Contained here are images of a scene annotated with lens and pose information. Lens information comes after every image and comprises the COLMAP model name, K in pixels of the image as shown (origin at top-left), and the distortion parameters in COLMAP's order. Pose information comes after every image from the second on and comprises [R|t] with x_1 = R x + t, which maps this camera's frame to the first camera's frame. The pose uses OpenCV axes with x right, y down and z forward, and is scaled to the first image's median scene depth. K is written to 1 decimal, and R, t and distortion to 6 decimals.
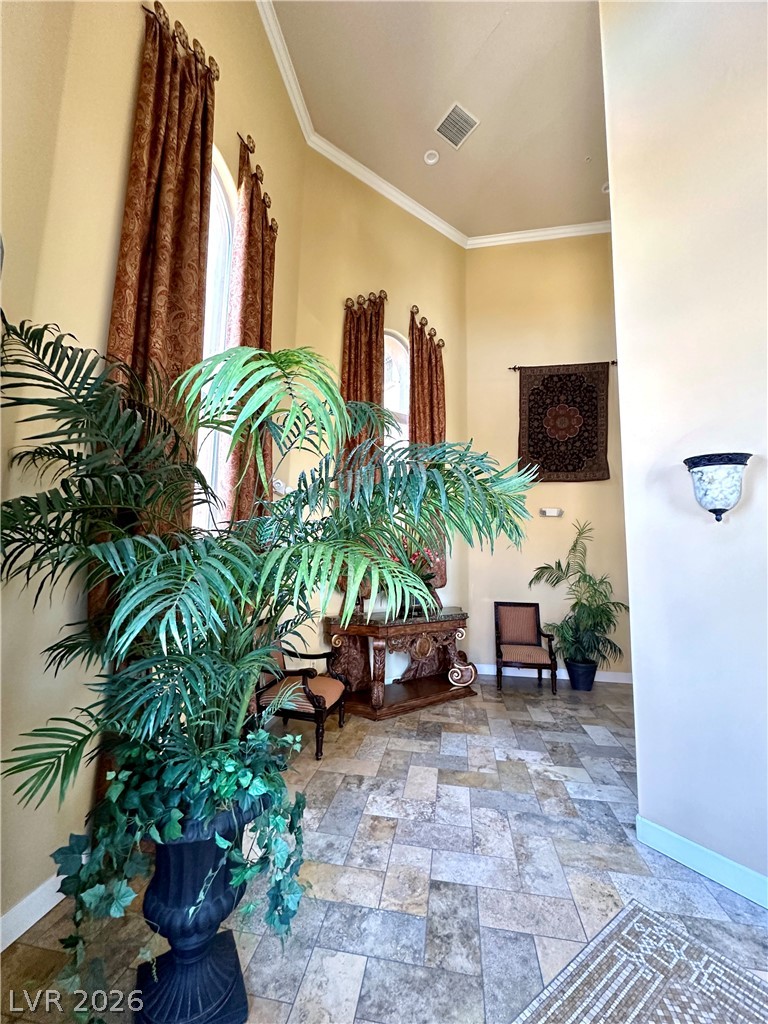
lens RADIAL K [[409.4, 0, 381.4], [0, 409.4, 512.1], [0, 0, 1]] dist [0.000040, -0.000108]
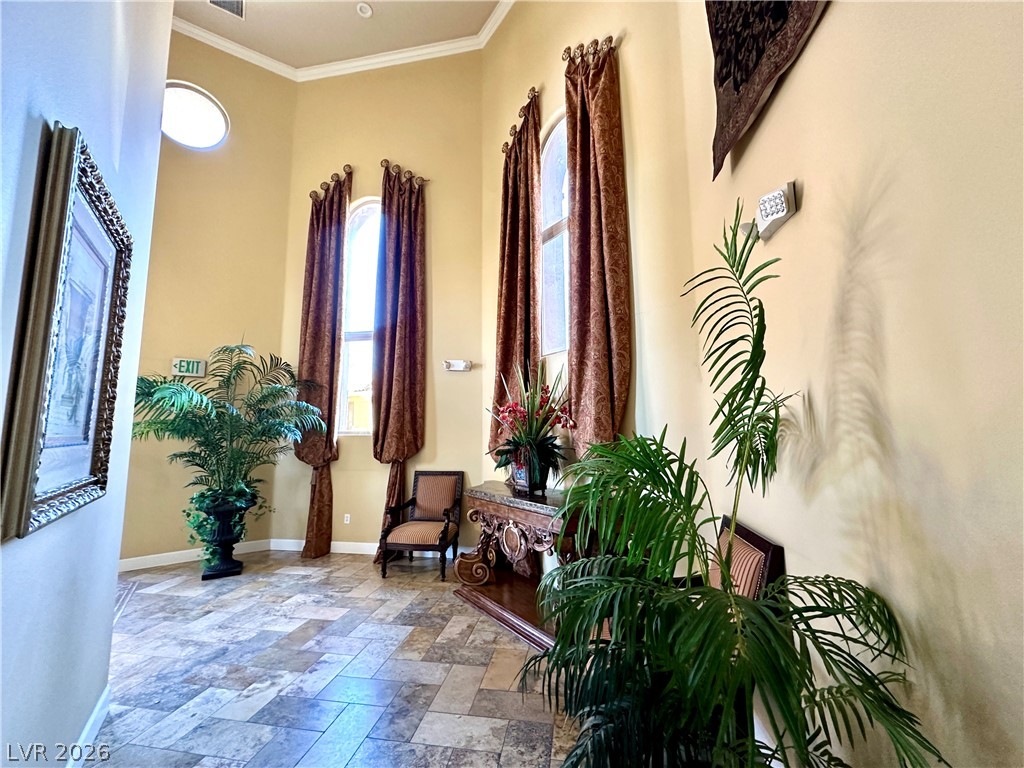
lens RADIAL K [[409.4, 0, 509.0], [0, 409.4, 386.6], [0, 0, 1]] dist [0.000040, -0.000108]
pose [[-0.013096, -0.123585, -0.992248, 1.306689], [0.130136, 0.983682, -0.124235, 0.245336], [0.991410, -0.130754, 0.003201, 1.600947]]
